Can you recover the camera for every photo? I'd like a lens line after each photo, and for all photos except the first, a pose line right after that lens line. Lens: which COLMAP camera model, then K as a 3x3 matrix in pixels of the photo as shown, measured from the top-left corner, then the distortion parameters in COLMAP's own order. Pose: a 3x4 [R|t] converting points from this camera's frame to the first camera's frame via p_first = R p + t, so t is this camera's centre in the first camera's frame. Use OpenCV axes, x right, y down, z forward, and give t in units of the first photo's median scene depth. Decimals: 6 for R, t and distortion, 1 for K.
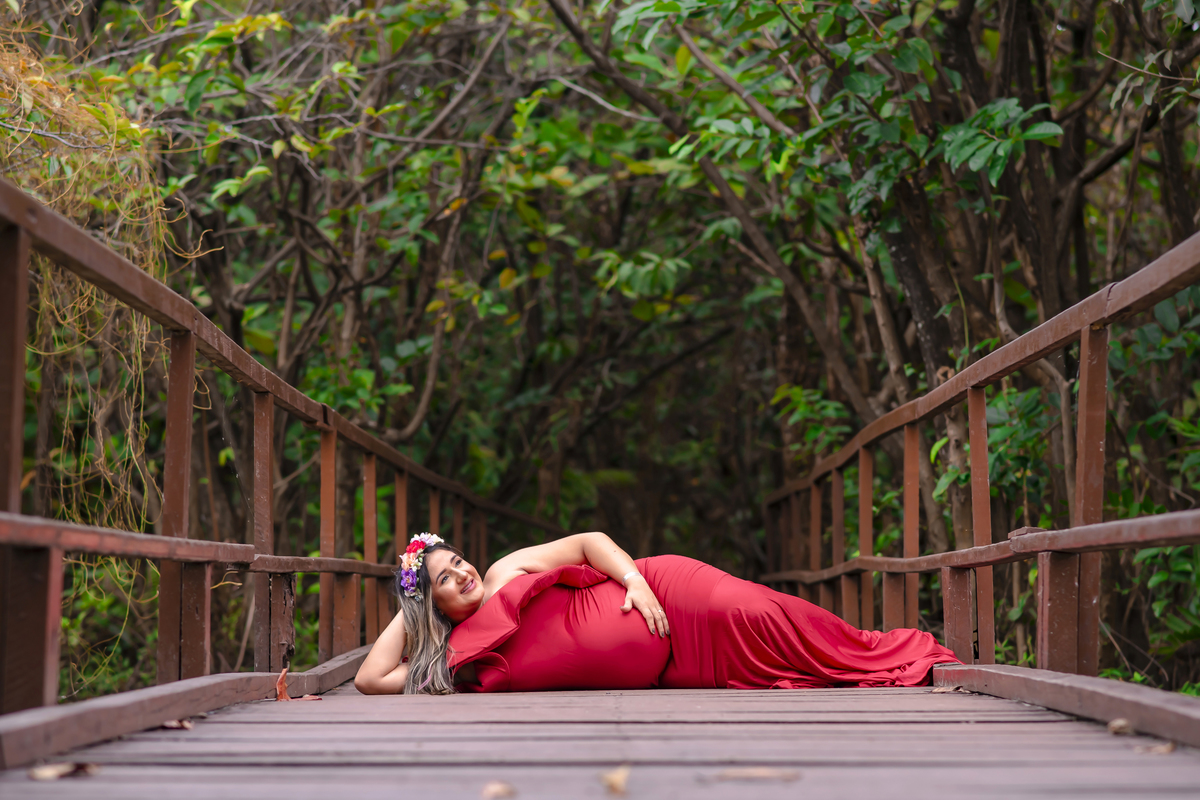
lens RADIAL K [[2863.4, 0, 600.0], [0, 2863.4, 400.0], [0, 0, 1]] dist [-0.027579, -0.296404]
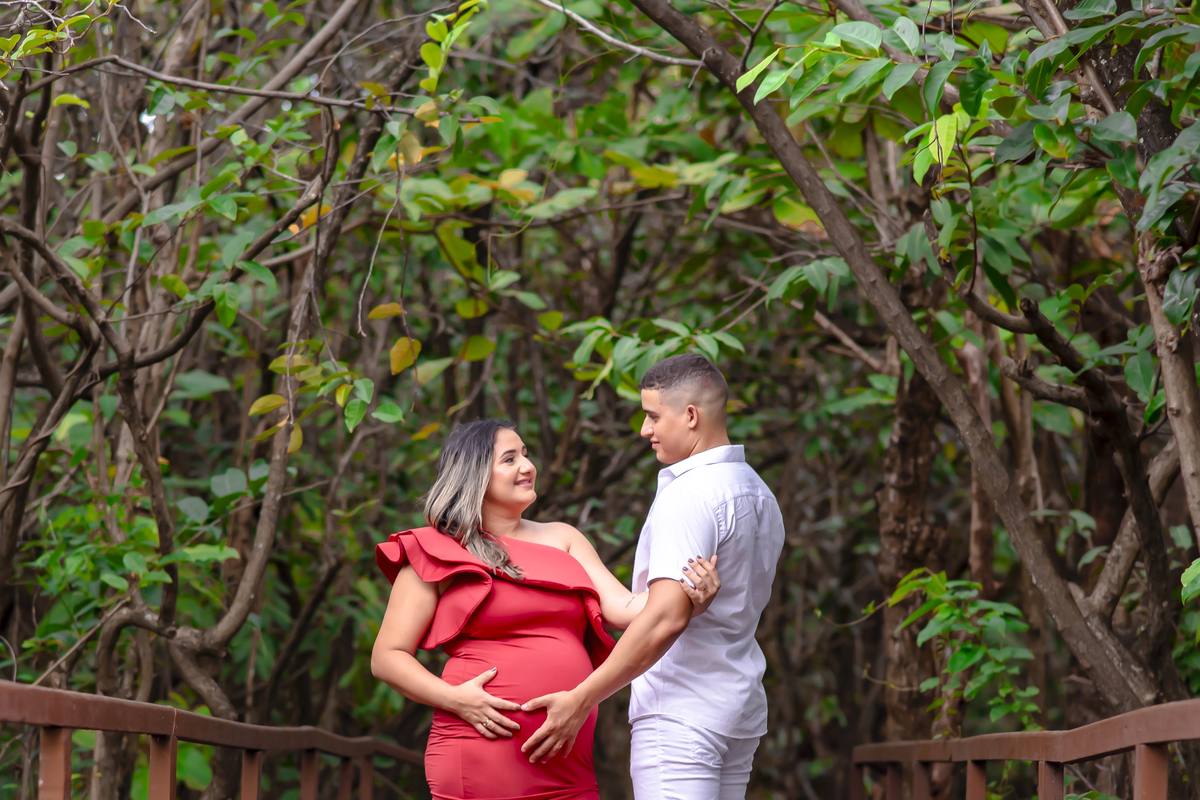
lens RADIAL K [[2863.4, 0, 600.0], [0, 2863.4, 400.0], [0, 0, 1]] dist [-0.027579, -0.296404]
pose [[0.999565, 0.028826, 0.006234, 0.001101], [-0.028579, 0.998923, -0.036539, -0.018215], [-0.007280, 0.036345, 0.999313, 0.529982]]
